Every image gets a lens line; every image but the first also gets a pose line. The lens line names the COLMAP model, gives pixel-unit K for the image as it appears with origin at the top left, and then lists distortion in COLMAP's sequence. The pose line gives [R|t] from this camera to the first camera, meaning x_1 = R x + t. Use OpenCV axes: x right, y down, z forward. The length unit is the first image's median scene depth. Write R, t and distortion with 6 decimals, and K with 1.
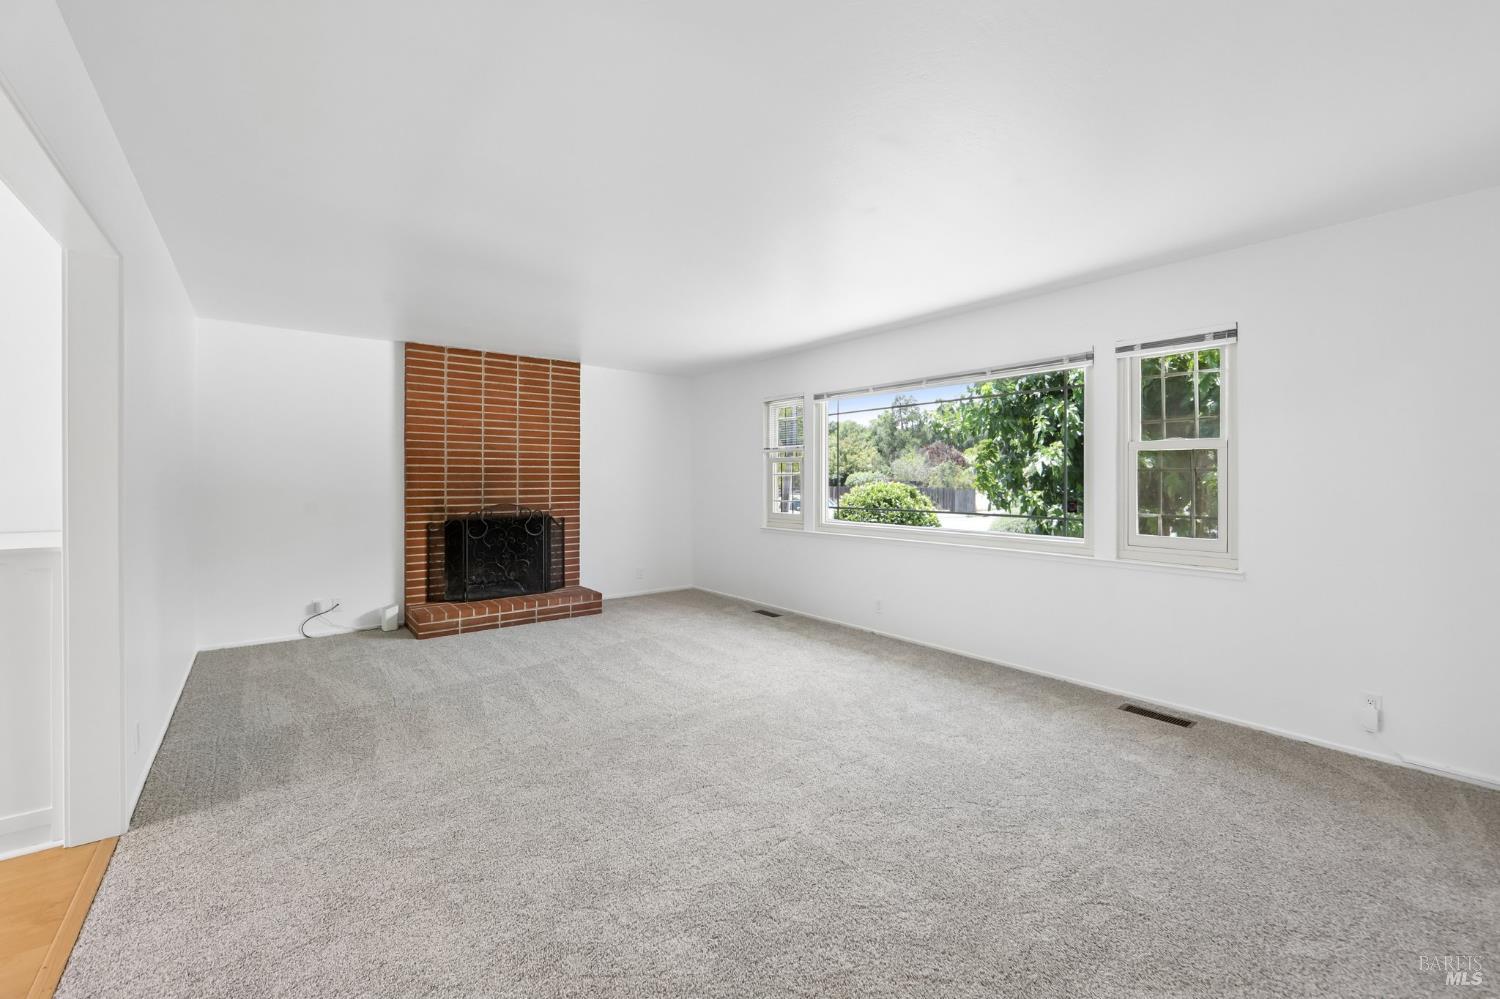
lens RADIAL K [[611.6, 0, 750.3], [0, 611.6, 490.4], [0, 0, 1]] dist [0.000728, 0.000122]
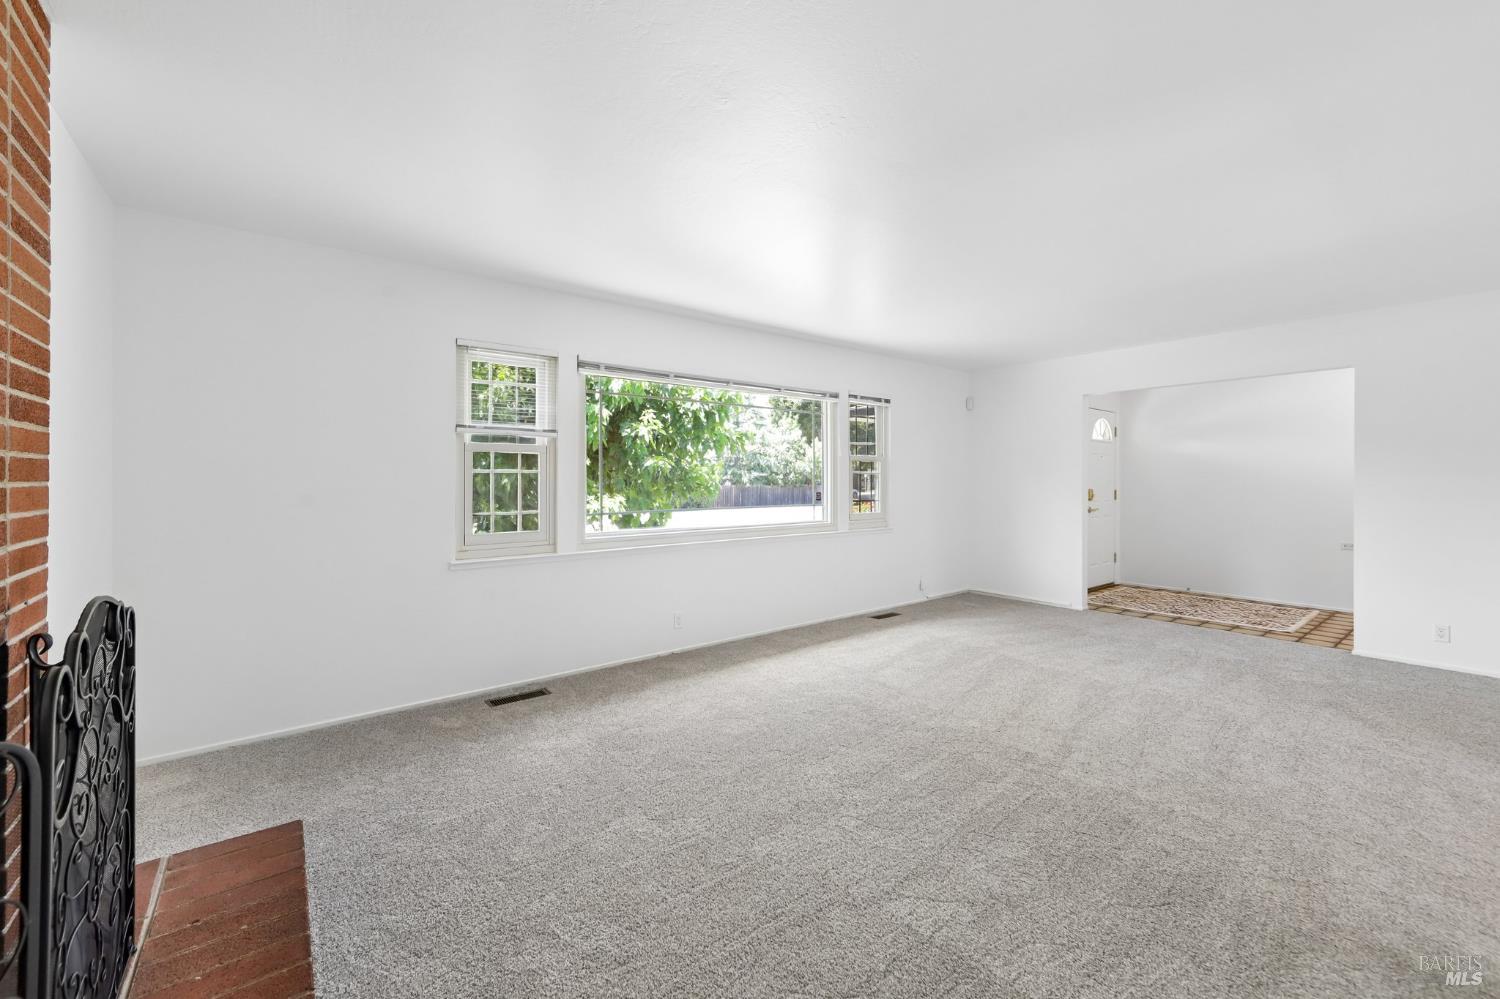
lens RADIAL K [[643.1, 0, 751.8], [0, 643.1, 477.3], [0, 0, 1]] dist [0.000345, -0.000013]
pose [[-0.038924, 0.003195, 0.999237, -0.654399], [0.019537, 0.999806, -0.002436, -0.013493], [-0.999051, 0.019427, -0.038979, 0.830764]]
